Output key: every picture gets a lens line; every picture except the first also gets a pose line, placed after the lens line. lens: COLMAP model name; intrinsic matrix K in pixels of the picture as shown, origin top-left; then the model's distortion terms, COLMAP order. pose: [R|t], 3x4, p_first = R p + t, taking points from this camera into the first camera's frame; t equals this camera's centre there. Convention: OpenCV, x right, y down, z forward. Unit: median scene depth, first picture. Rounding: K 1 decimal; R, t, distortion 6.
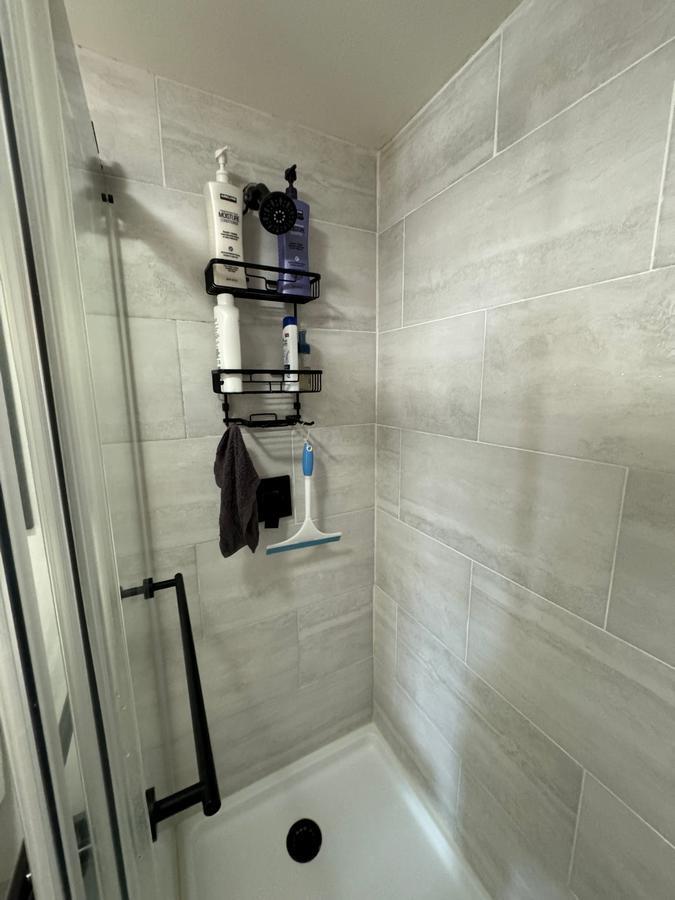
lens RADIAL K [[357.9, 0, 337.2], [0, 357.9, 449.1], [0, 0, 1]] dist [-0.002594, 0.001511]
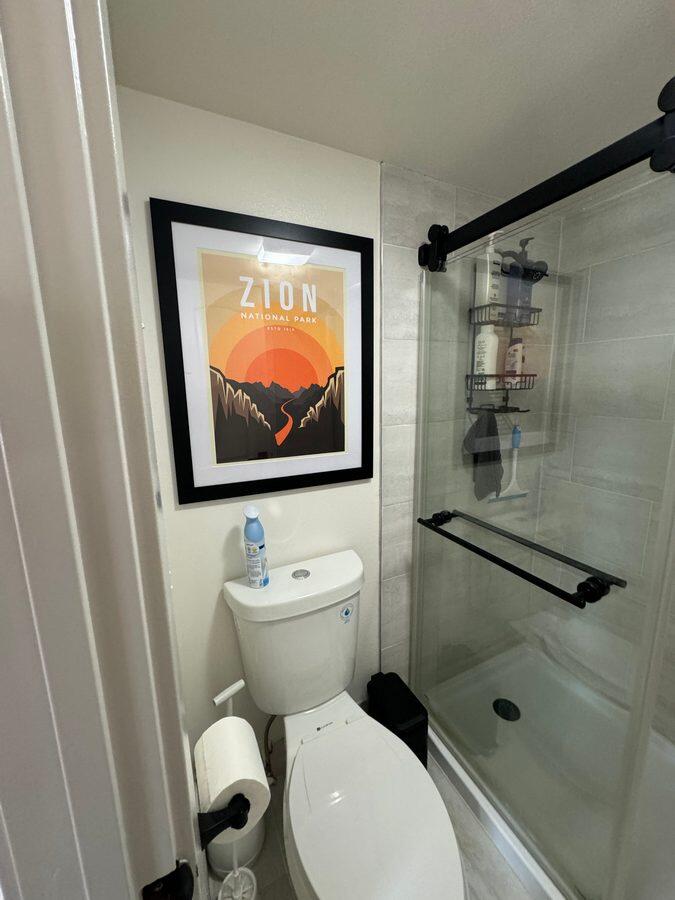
lens RADIAL K [[357.9, 0, 336.9], [0, 357.9, 452.2], [0, 0, 1]] dist [-0.002594, 0.001511]
pose [[0.999469, -0.005945, -0.032047, -0.838661], [0.006090, 0.999972, 0.004421, 0.088815], [0.032020, -0.004614, 0.999477, -0.496861]]
